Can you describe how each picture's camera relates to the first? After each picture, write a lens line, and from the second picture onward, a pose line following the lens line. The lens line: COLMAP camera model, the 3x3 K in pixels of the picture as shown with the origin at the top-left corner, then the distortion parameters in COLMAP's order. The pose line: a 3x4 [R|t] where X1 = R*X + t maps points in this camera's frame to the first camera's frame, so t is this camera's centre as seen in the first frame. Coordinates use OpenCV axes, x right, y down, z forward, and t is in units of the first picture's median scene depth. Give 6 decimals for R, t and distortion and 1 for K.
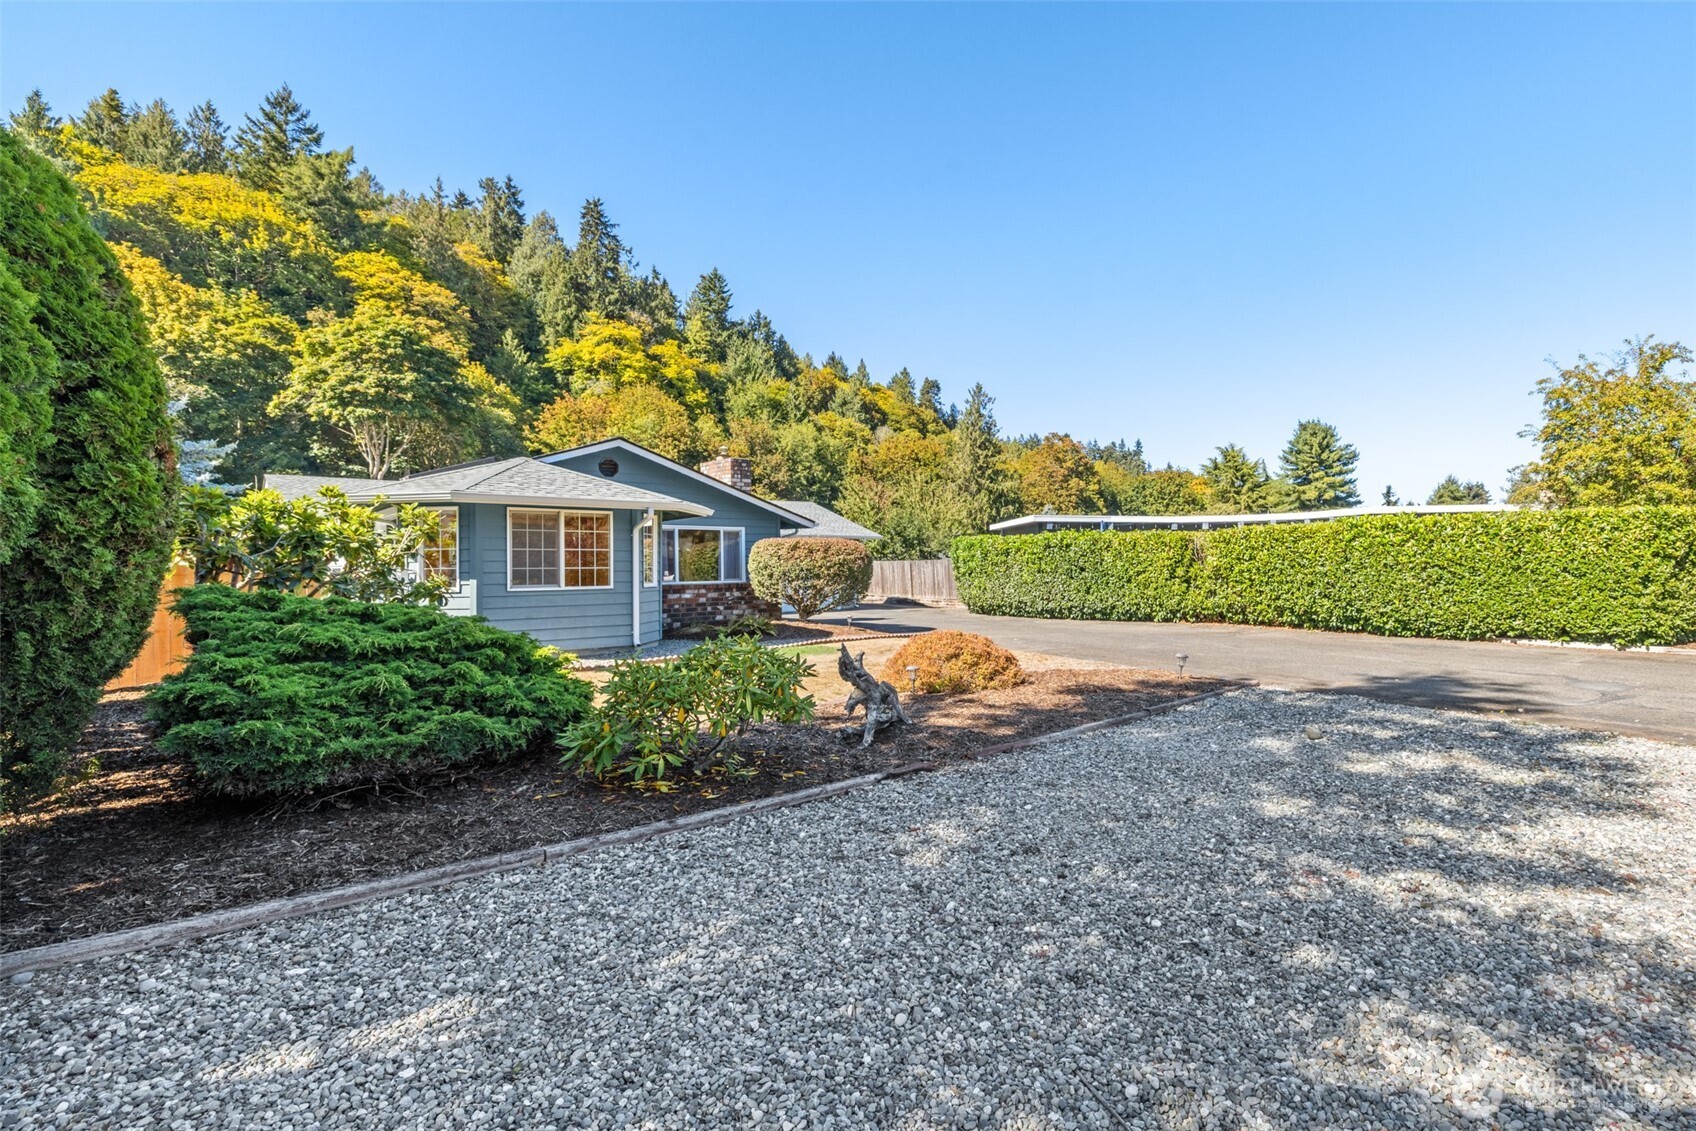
lens RADIAL K [[793.8, 0, 934.5], [0, 793.8, 553.9], [0, 0, 1]] dist [0.002429, 0.000152]
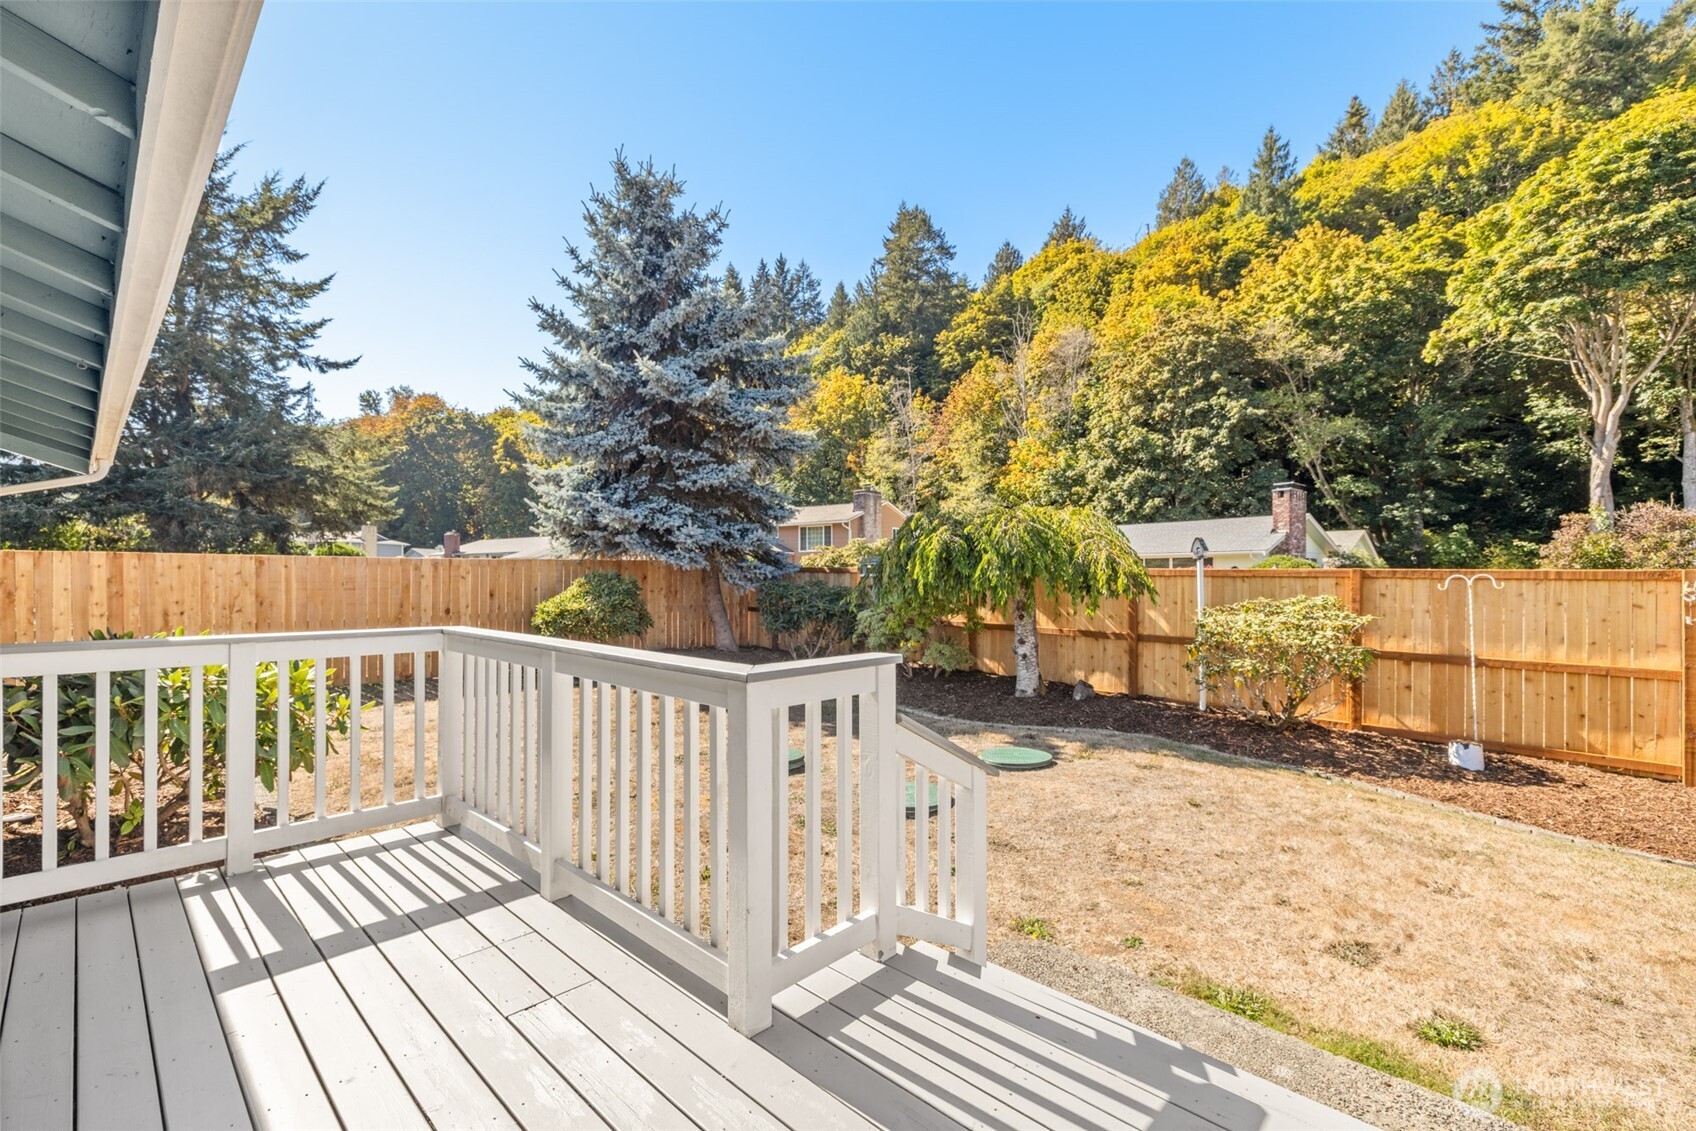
lens RADIAL K [[719.7, 0, 839.2], [0, 719.7, 586.7], [0, 0, 1]] dist [0.000623, 0.000978]
pose [[0.052319, 0.023422, -0.998356, -0.123747], [0.012187, 0.999635, 0.024091, 0.003926], [0.998556, -0.013427, 0.052015, 0.255821]]
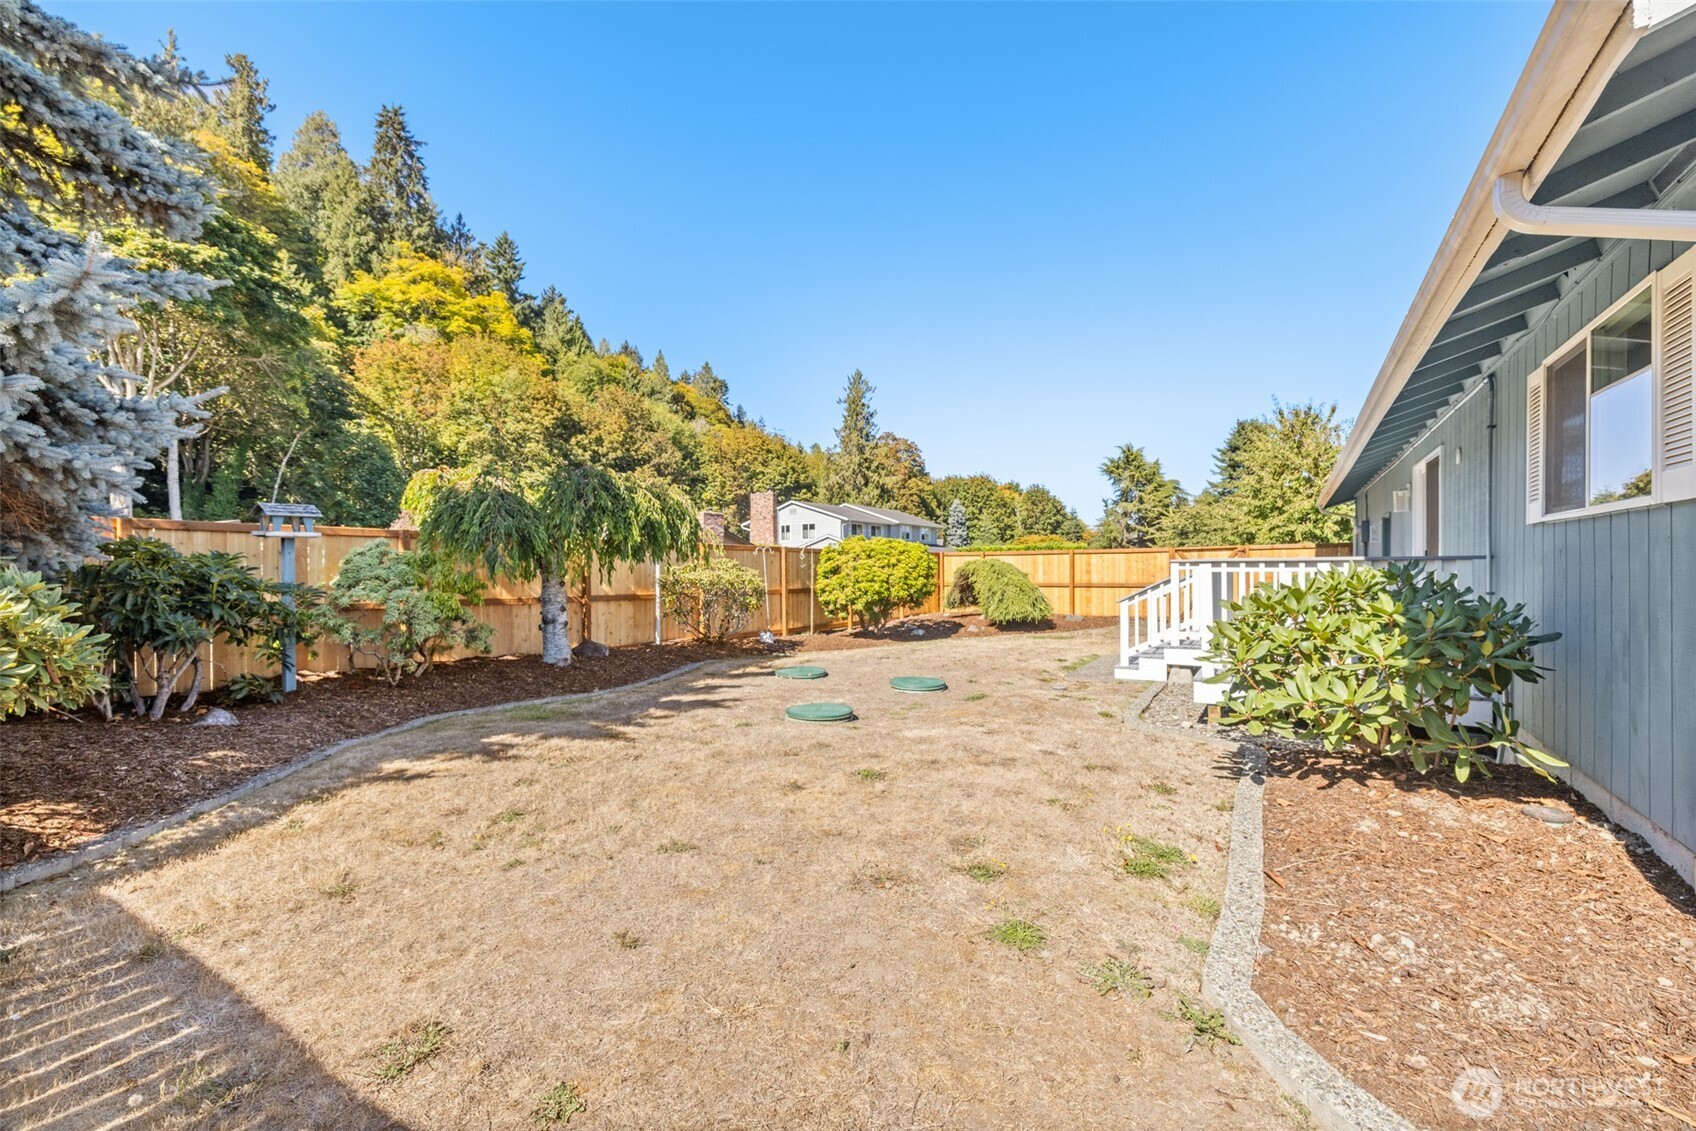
lens RADIAL K [[719.7, 0, 841.1], [0, 719.7, 566.4], [0, 0, 1]] dist [0.000623, 0.000978]
pose [[0.968260, 0.004849, 0.249899, -0.190049], [-0.008447, 0.999875, 0.013331, 0.006031], [-0.249803, -0.015019, 0.968180, 0.195539]]
